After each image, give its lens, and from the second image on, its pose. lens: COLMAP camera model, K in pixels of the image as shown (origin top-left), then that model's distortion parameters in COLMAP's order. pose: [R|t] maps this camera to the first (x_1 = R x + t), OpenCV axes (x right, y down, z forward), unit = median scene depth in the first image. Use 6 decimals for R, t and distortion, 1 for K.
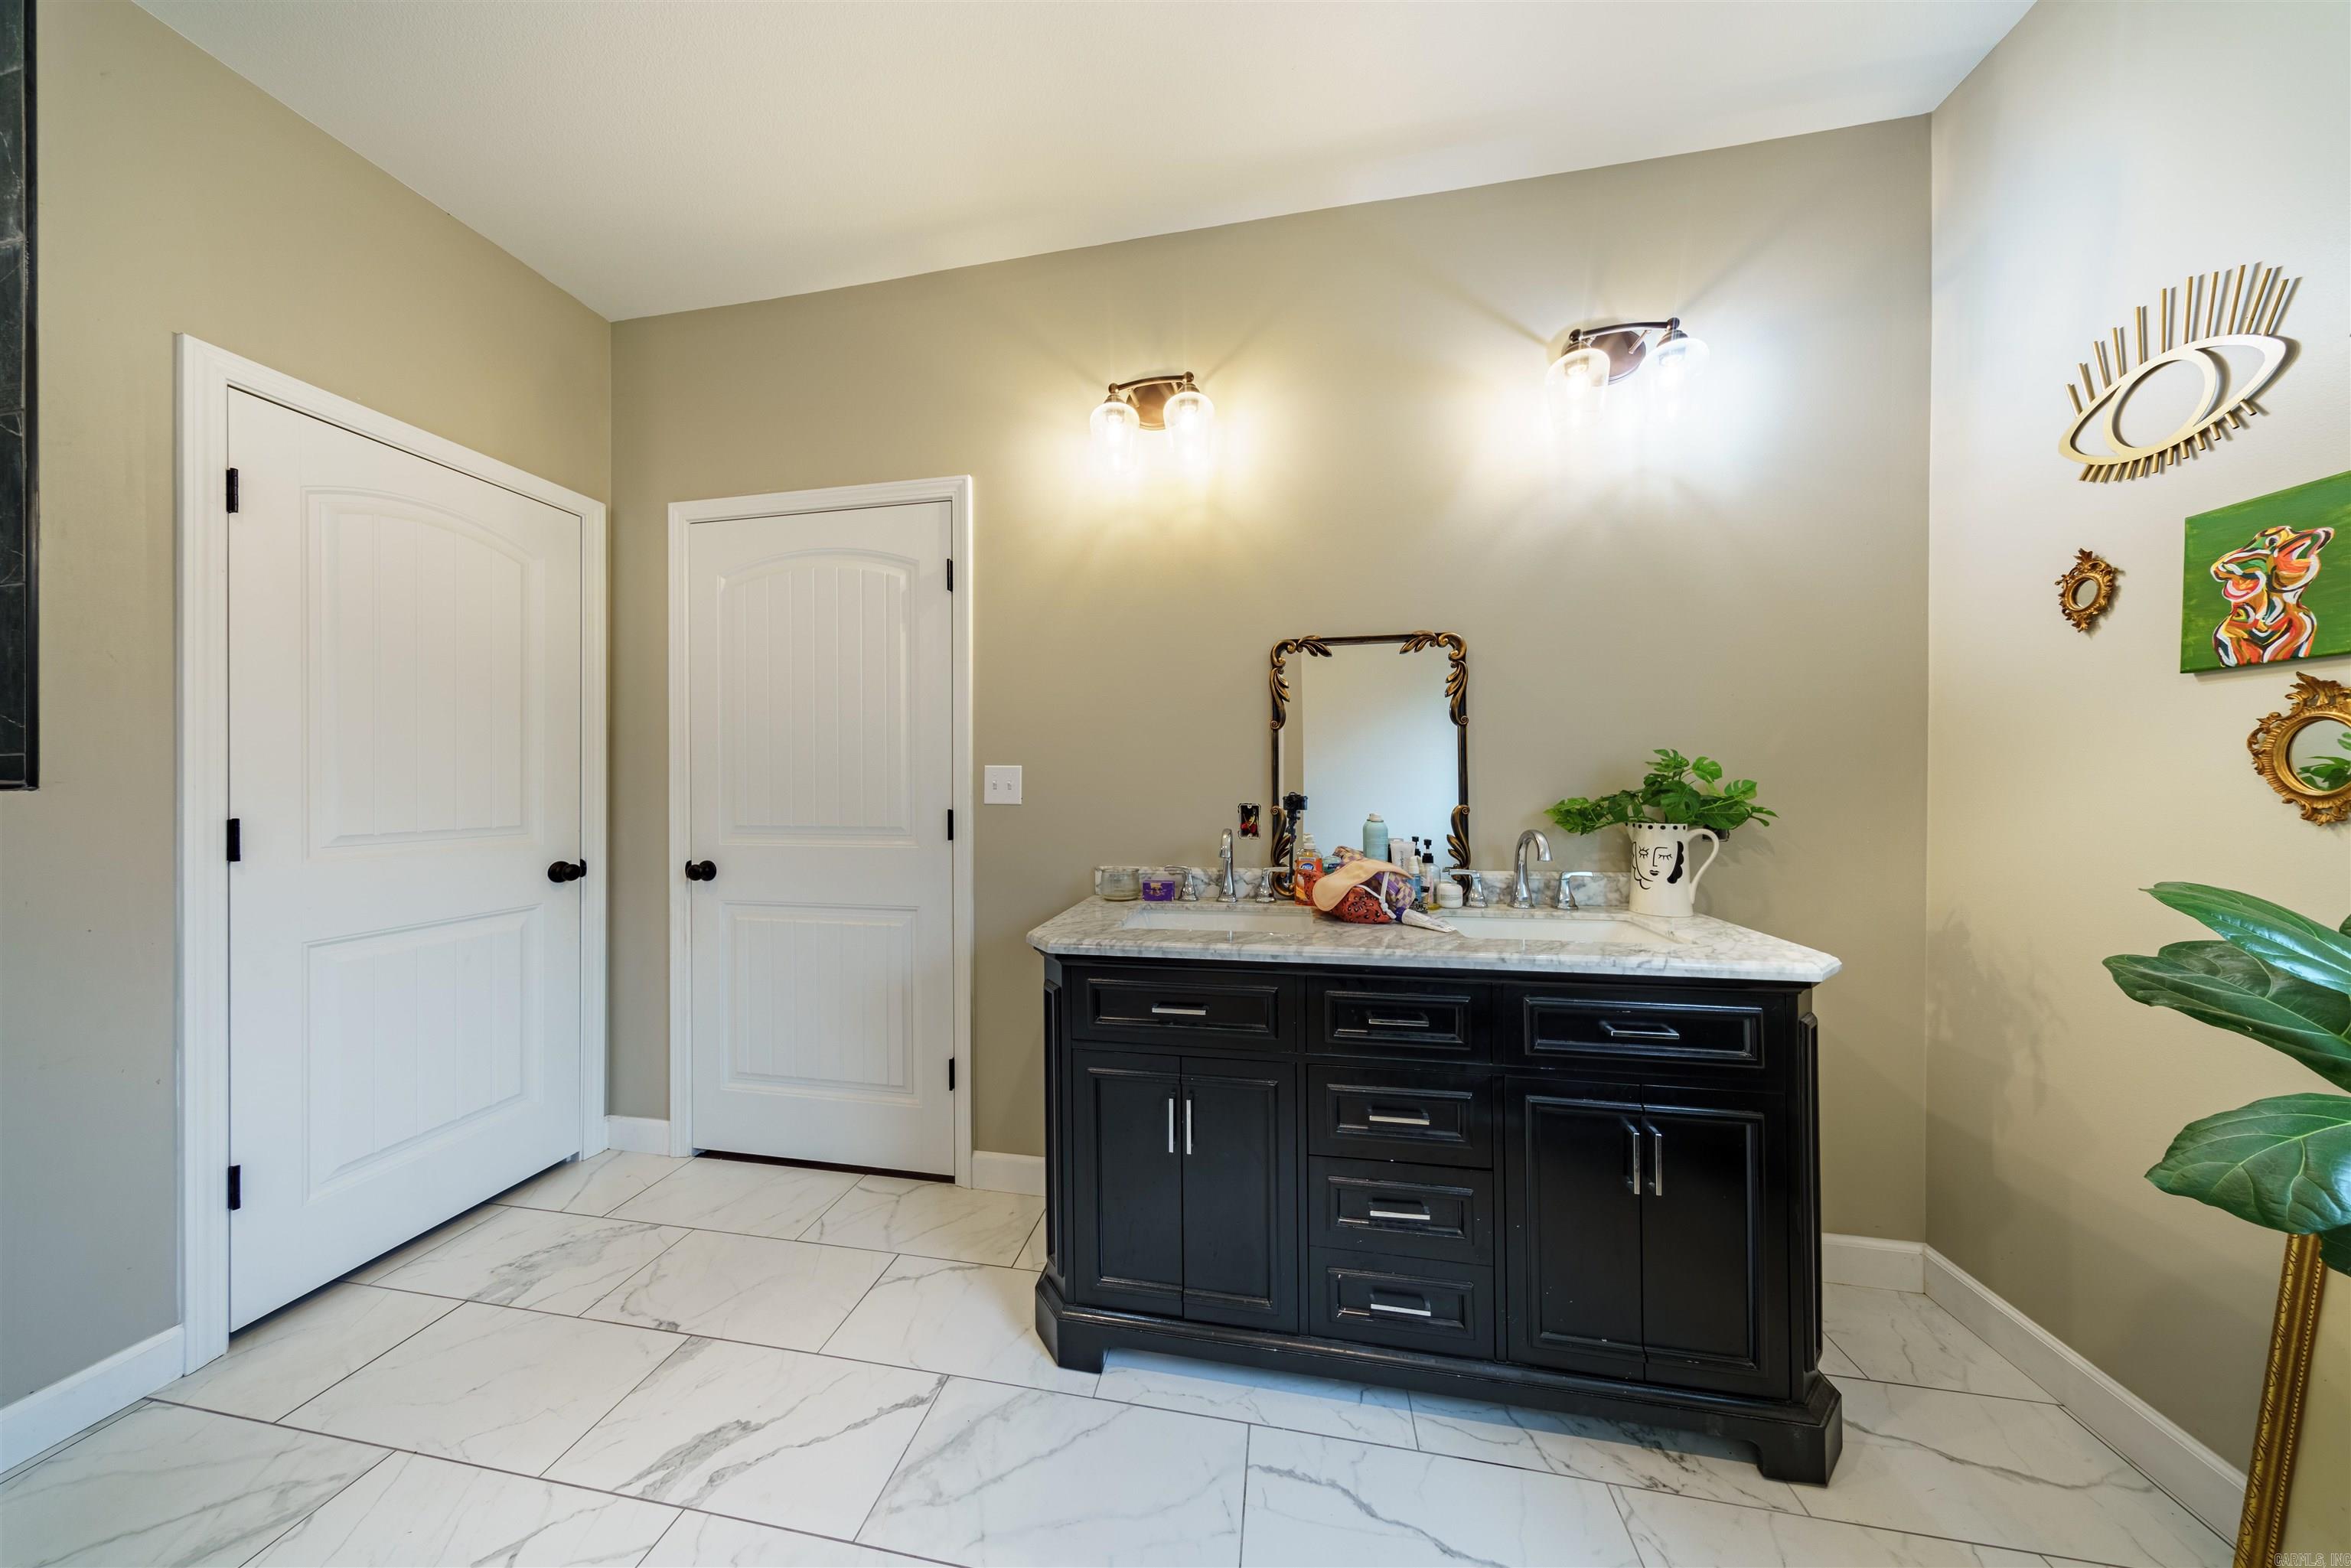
lens RADIAL K [[671.9, 0, 1170.9], [0, 671.9, 784.6], [0, 0, 1]] dist [0.000361, -0.000047]
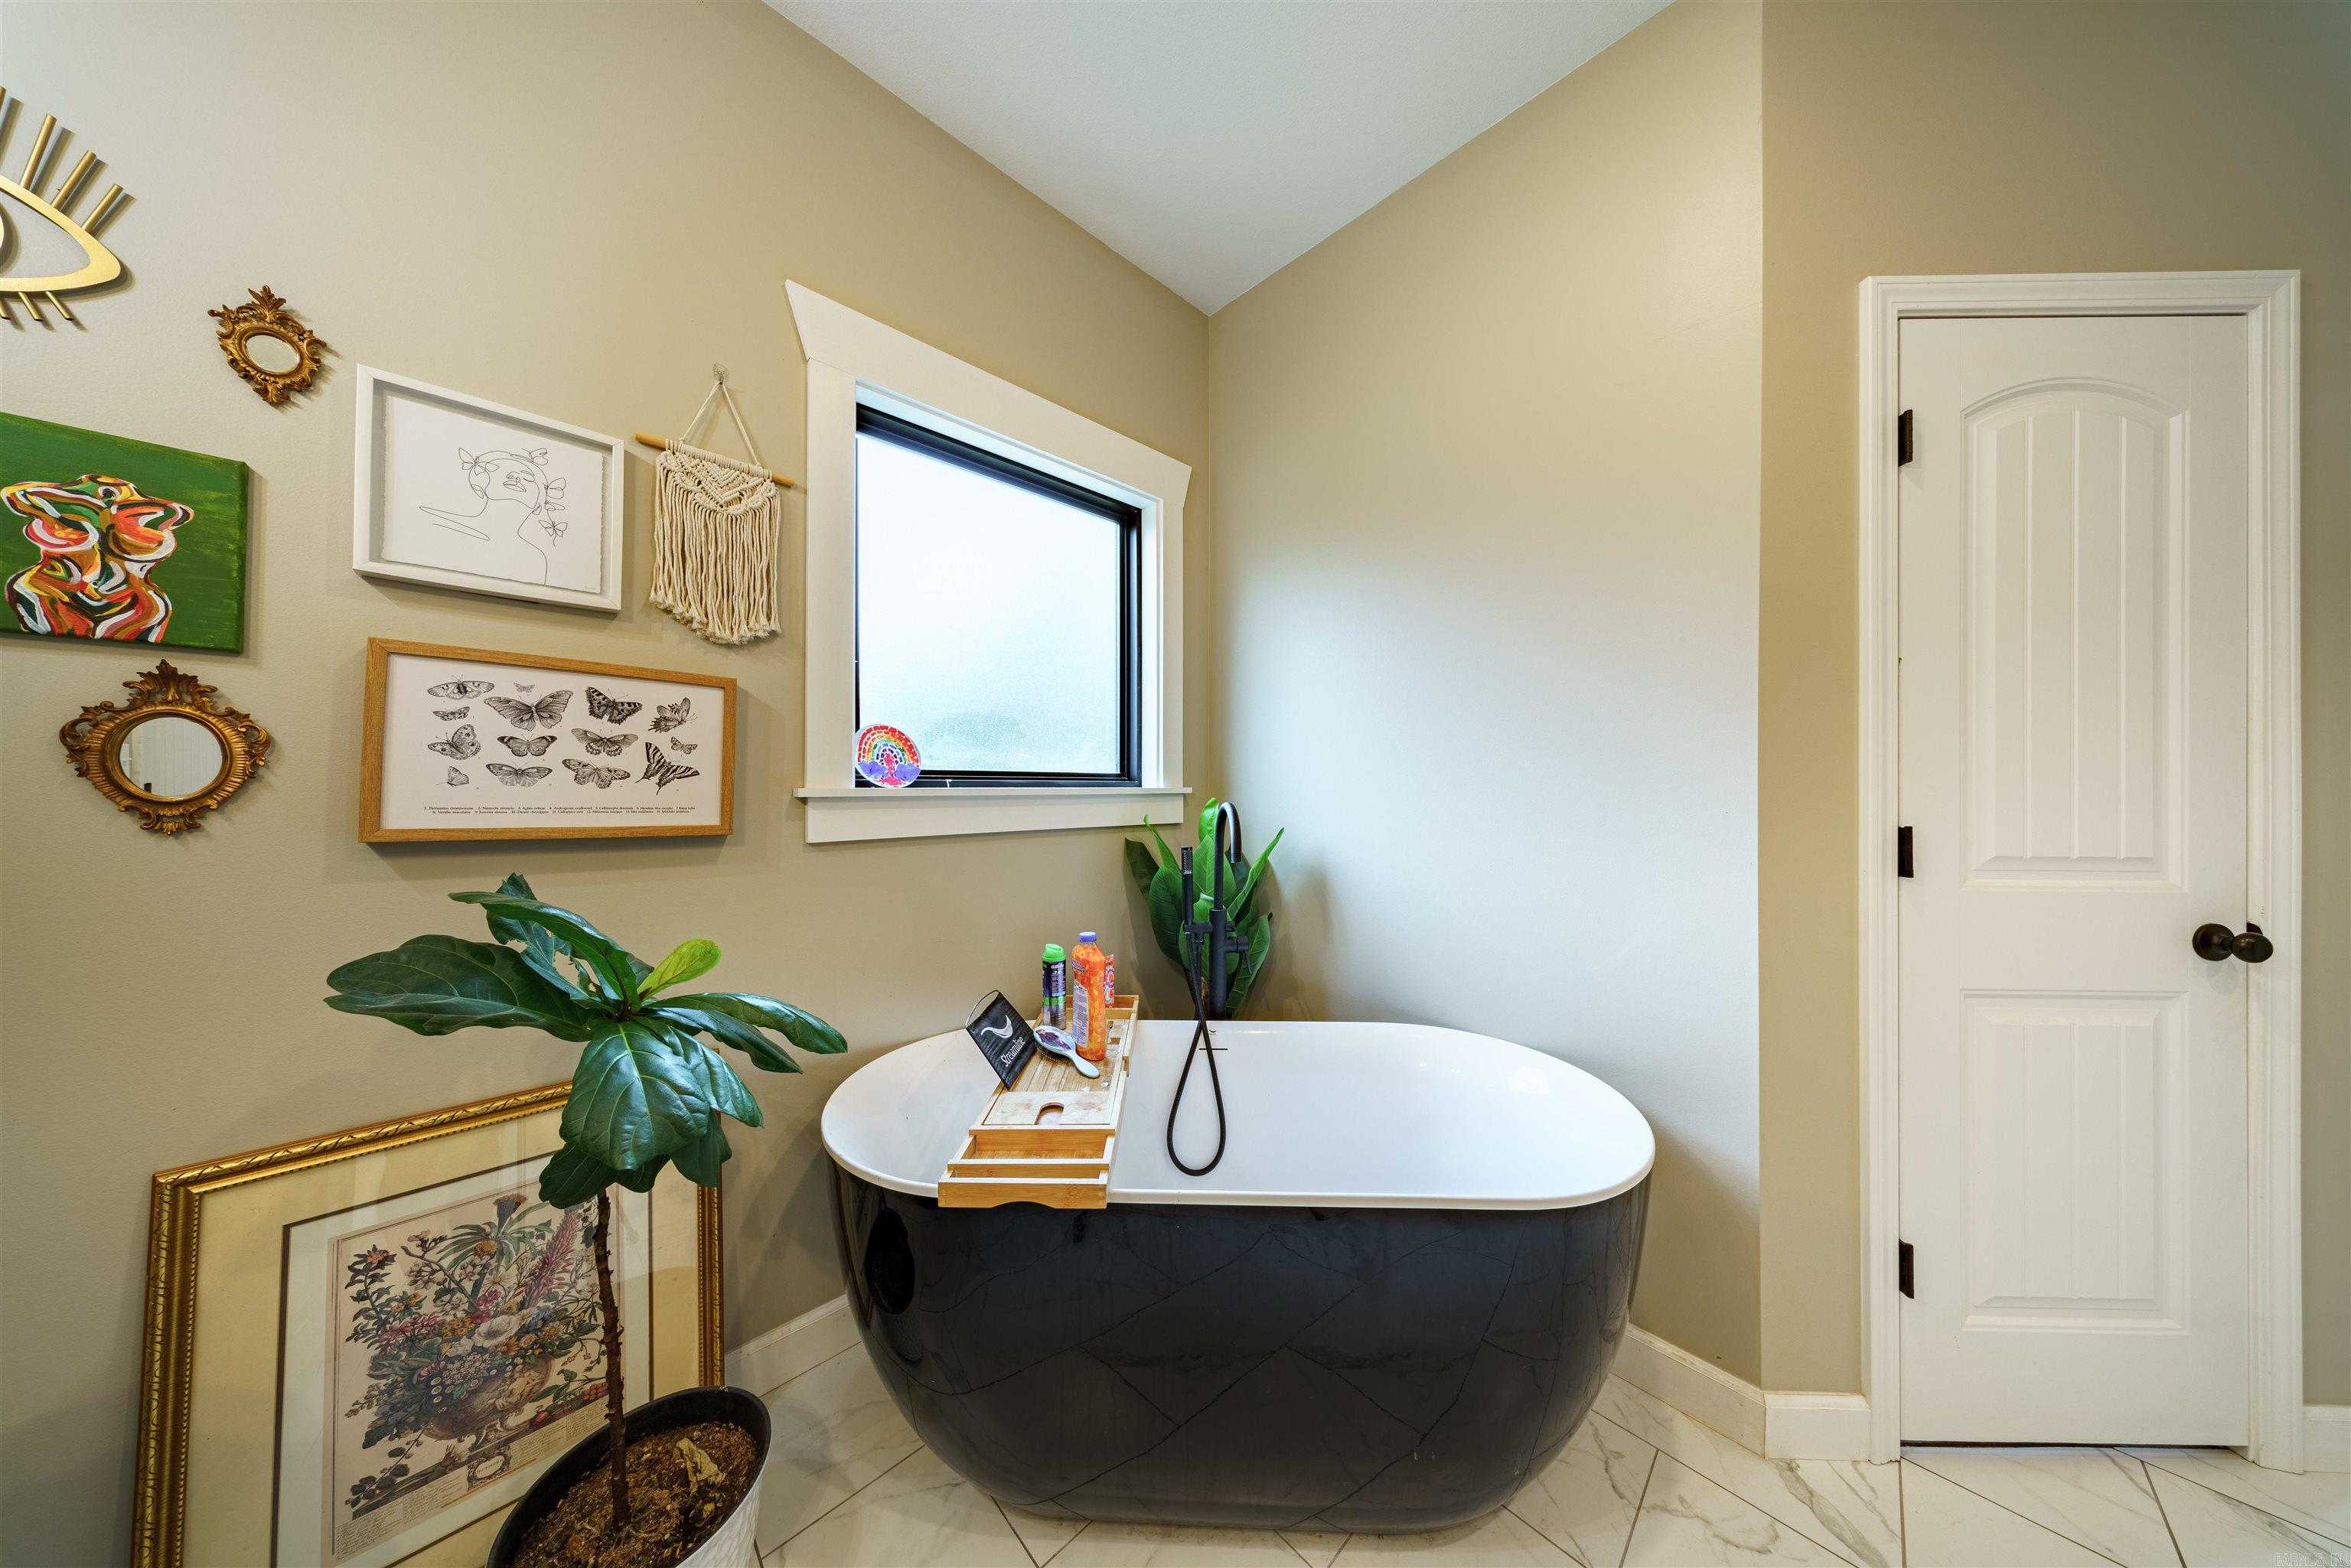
lens RADIAL K [[677.7, 0, 1173.3], [0, 677.7, 784.5], [0, 0, 1]] dist [0.001256, -0.000008]
pose [[-0.810922, 0.002649, 0.585148, 0.081065], [0.000217, 0.999991, -0.004226, -0.001629], [-0.585154, -0.003300, -0.810915, 0.752515]]
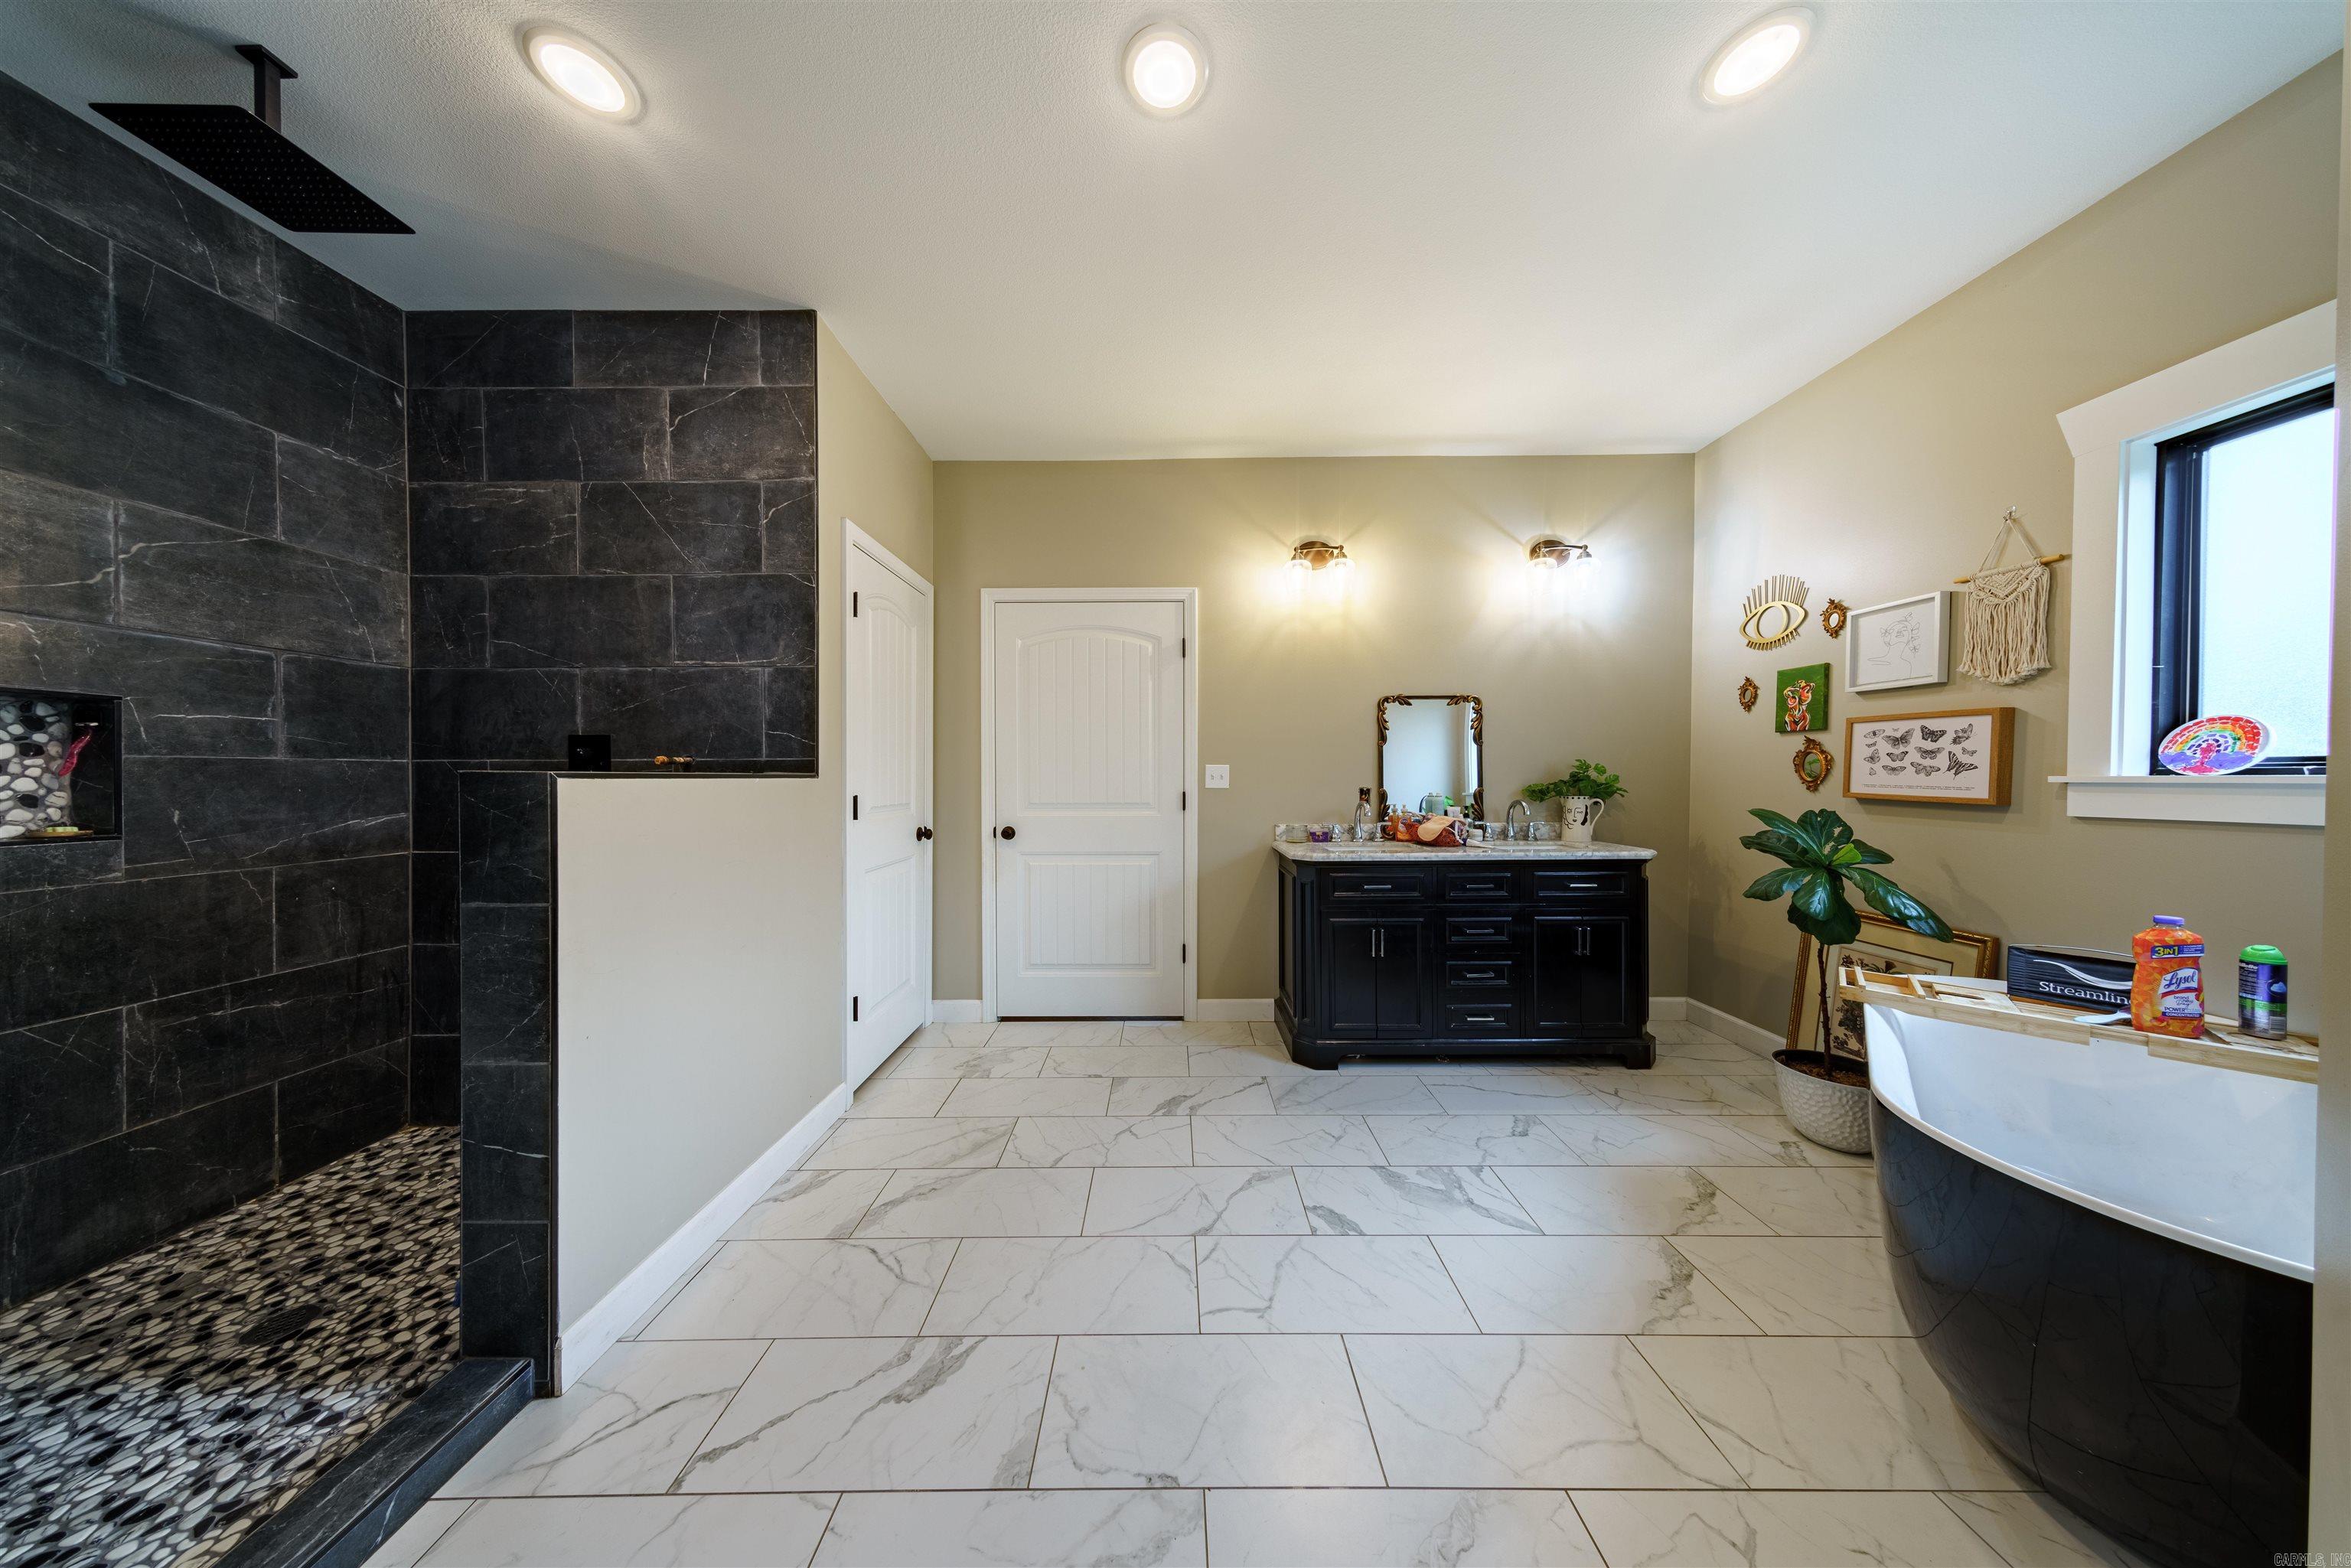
lens RADIAL K [[660.9, 0, 1175.5], [0, 660.9, 784.0], [0, 0, 1]] dist [0.009245, -0.001269]
pose [[0.983847, -0.000280, 0.179012, -1.046330], [-0.001351, 0.999959, 0.008990, 0.006877], [-0.179007, -0.009087, 0.983806, -0.953874]]
